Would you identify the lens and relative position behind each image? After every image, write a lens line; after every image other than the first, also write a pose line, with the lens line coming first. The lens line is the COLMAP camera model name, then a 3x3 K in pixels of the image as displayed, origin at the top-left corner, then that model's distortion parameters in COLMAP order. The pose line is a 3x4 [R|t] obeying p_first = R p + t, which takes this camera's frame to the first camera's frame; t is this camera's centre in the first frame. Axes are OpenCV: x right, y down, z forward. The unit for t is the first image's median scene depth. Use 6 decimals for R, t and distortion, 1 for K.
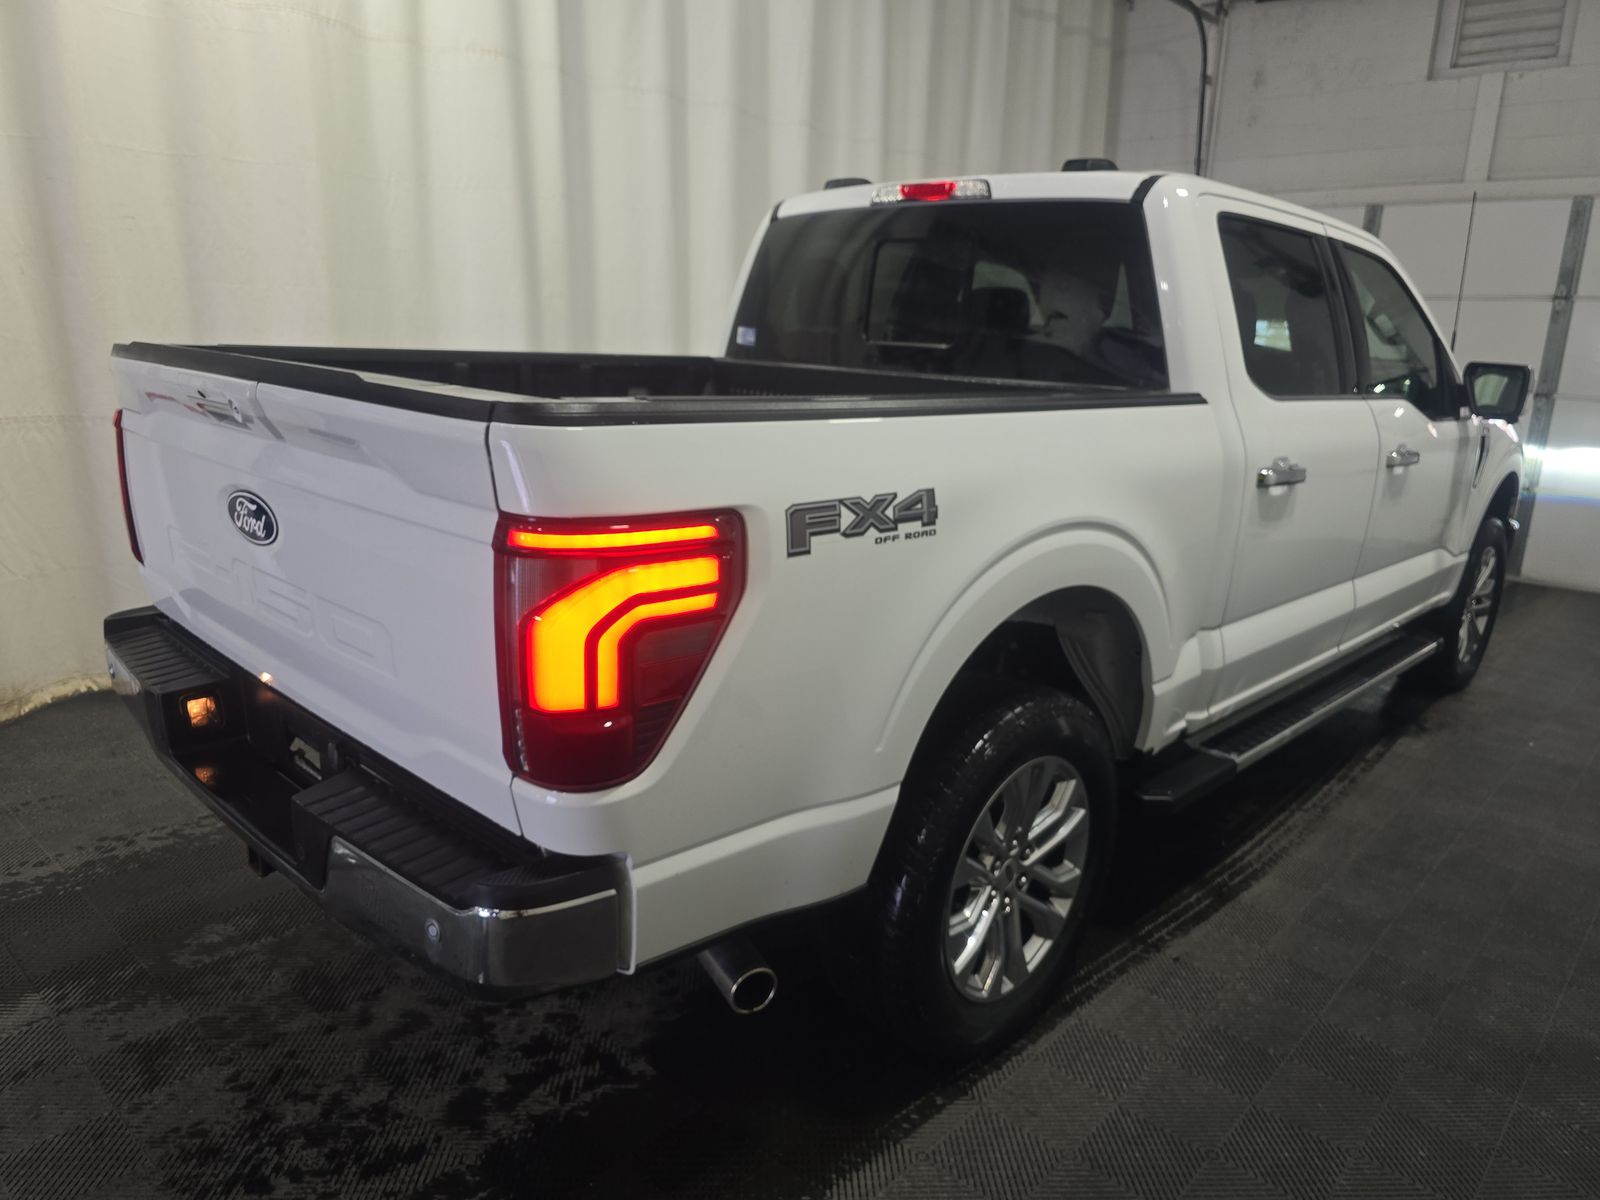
lens RADIAL K [[1078.3, 0, 810.9], [0, 1078.3, 598.9], [0, 0, 1]] dist [0.051187, -0.050337]
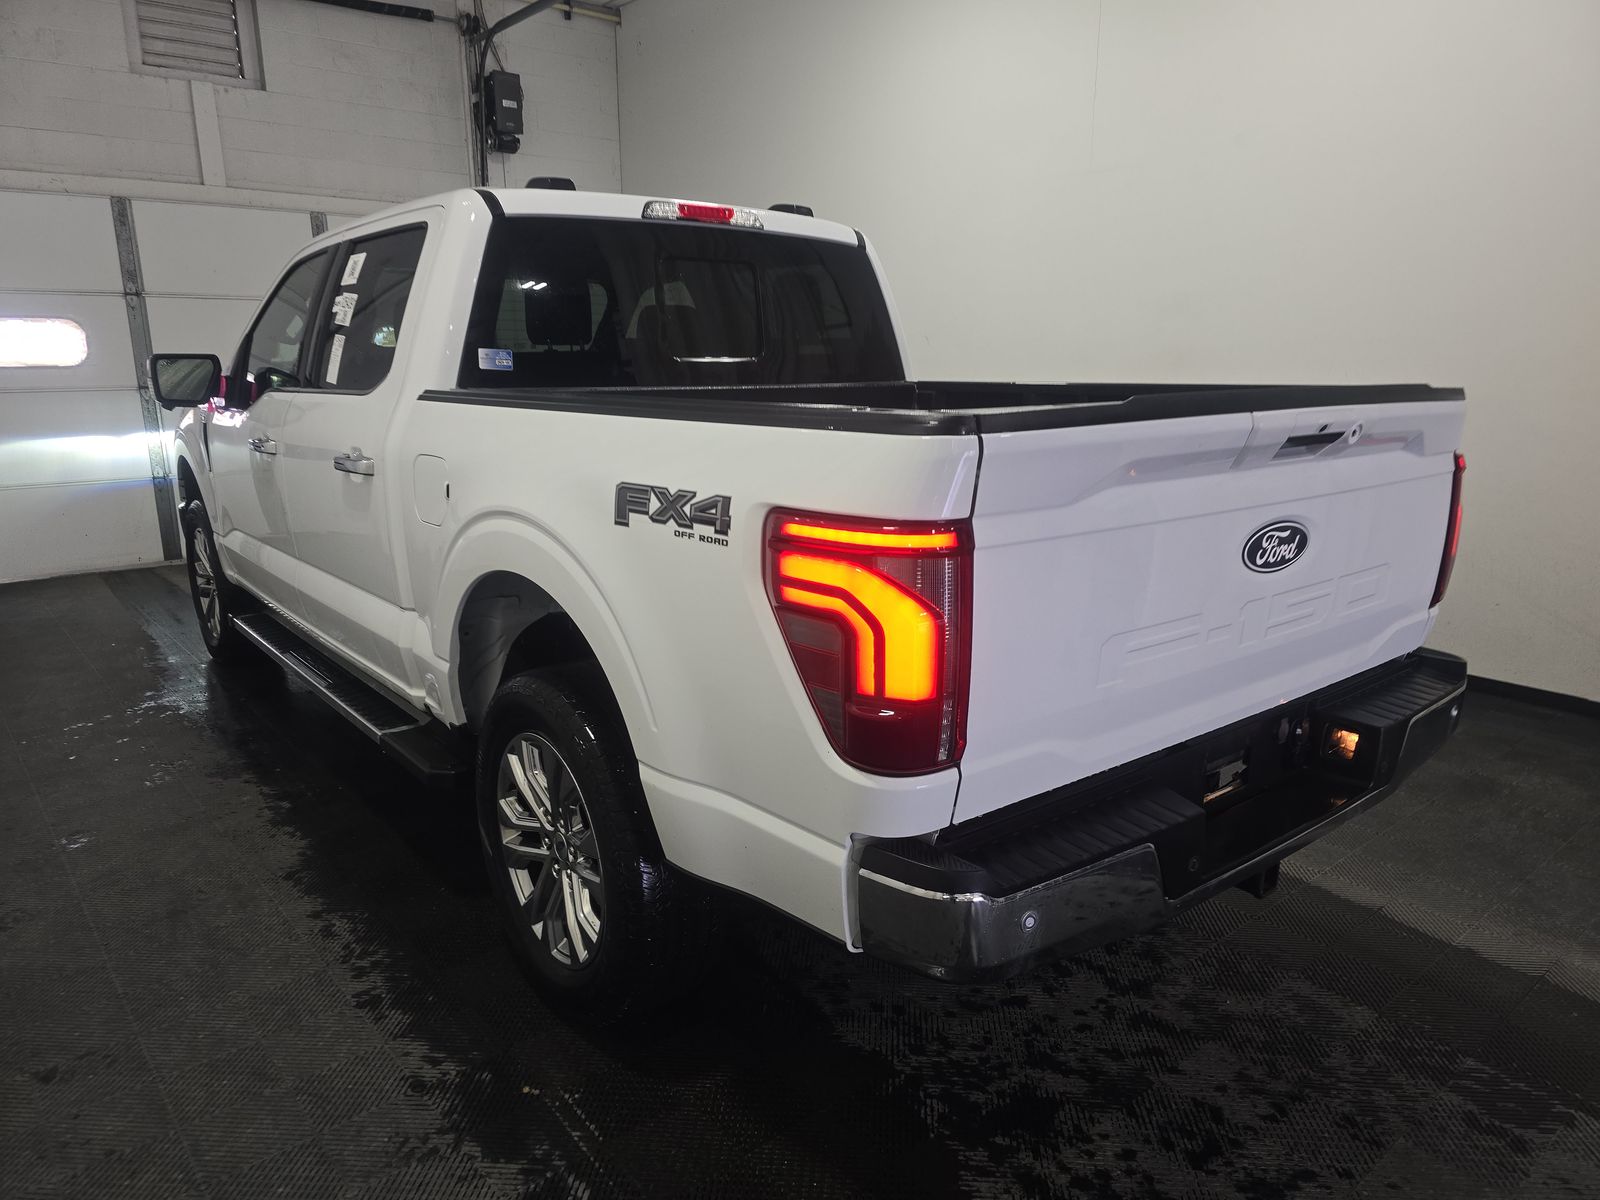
lens RADIAL K [[1079.3, 0, 822.3], [0, 1079.3, 600.2], [0, 0, 1]] dist [0.057904, -0.049200]
pose [[0.114884, -0.258886, 0.959051, -0.849948], [0.247523, 0.942453, 0.224755, -0.198472], [-0.962047, 0.211567, 0.172353, 0.676684]]
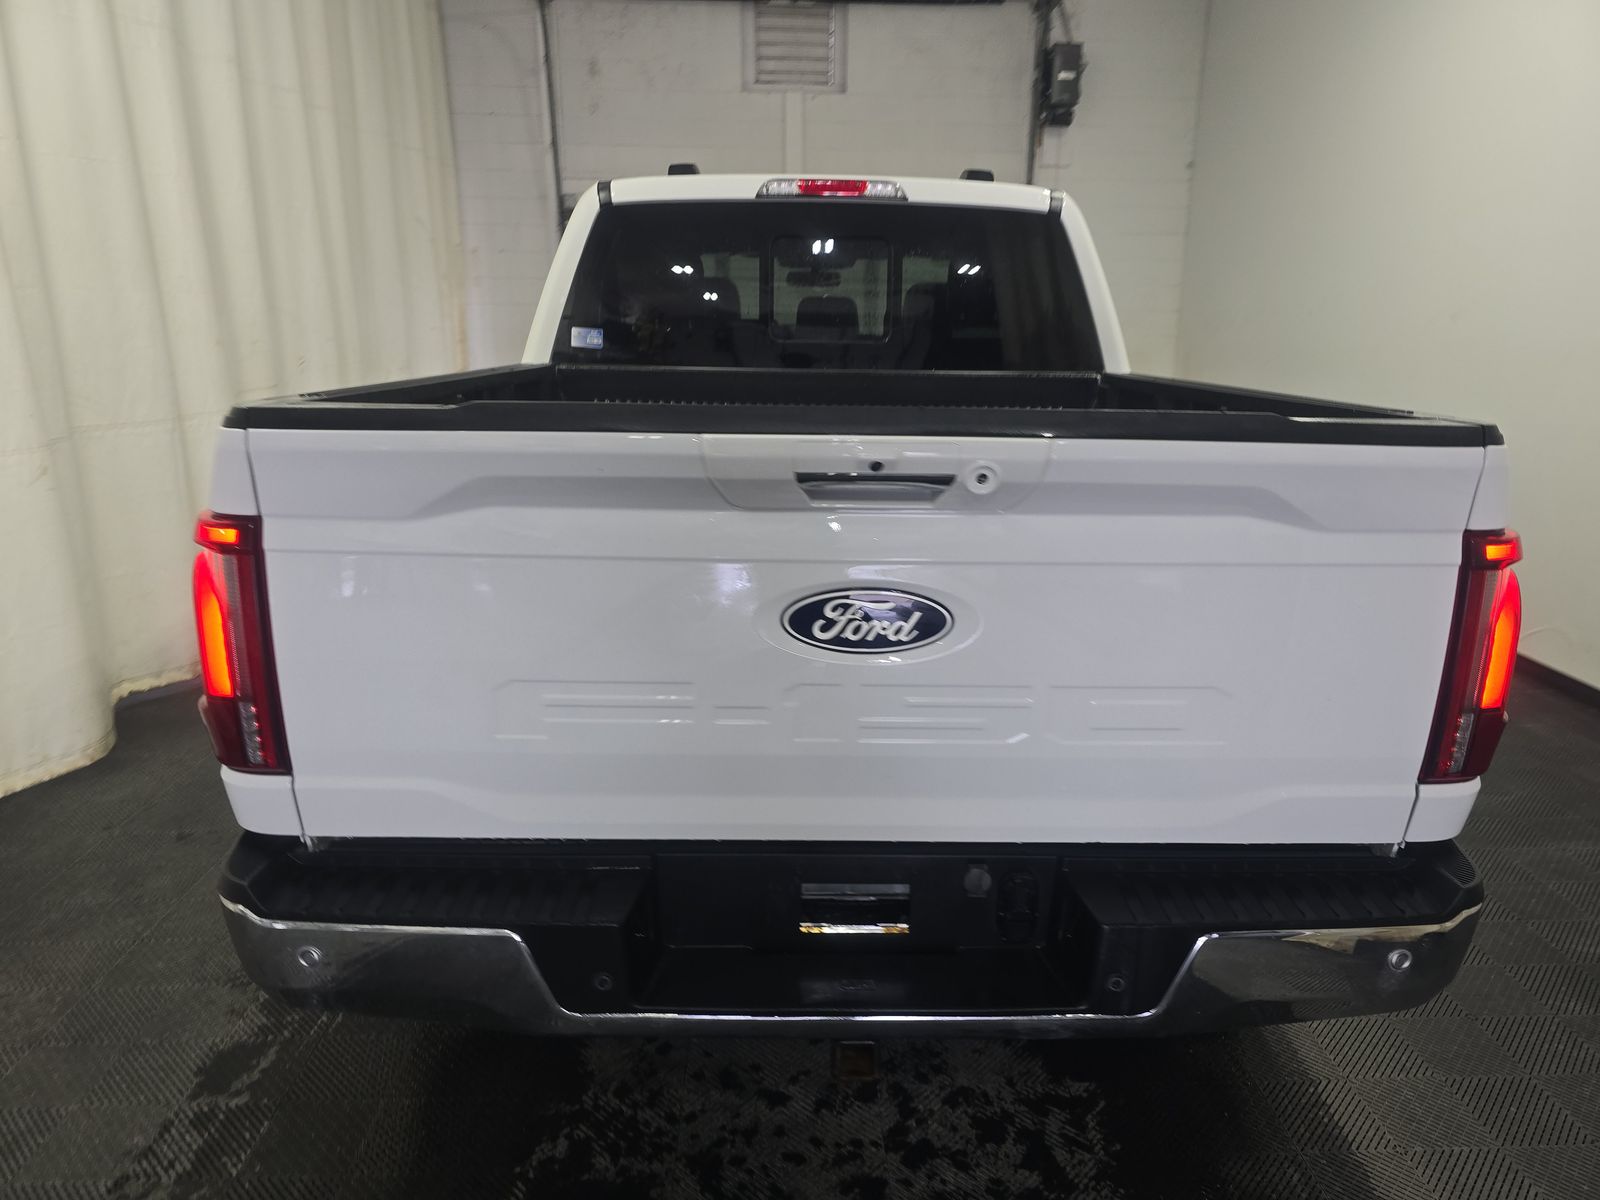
lens RADIAL K [[1078.3, 0, 810.9], [0, 1078.3, 598.9], [0, 0, 1]] dist [0.051187, -0.050337]
pose [[0.707793, -0.203343, 0.676521, -0.566736], [0.185314, 0.977583, 0.099953, -0.093228], [-0.681680, 0.054623, 0.729609, 0.260046]]
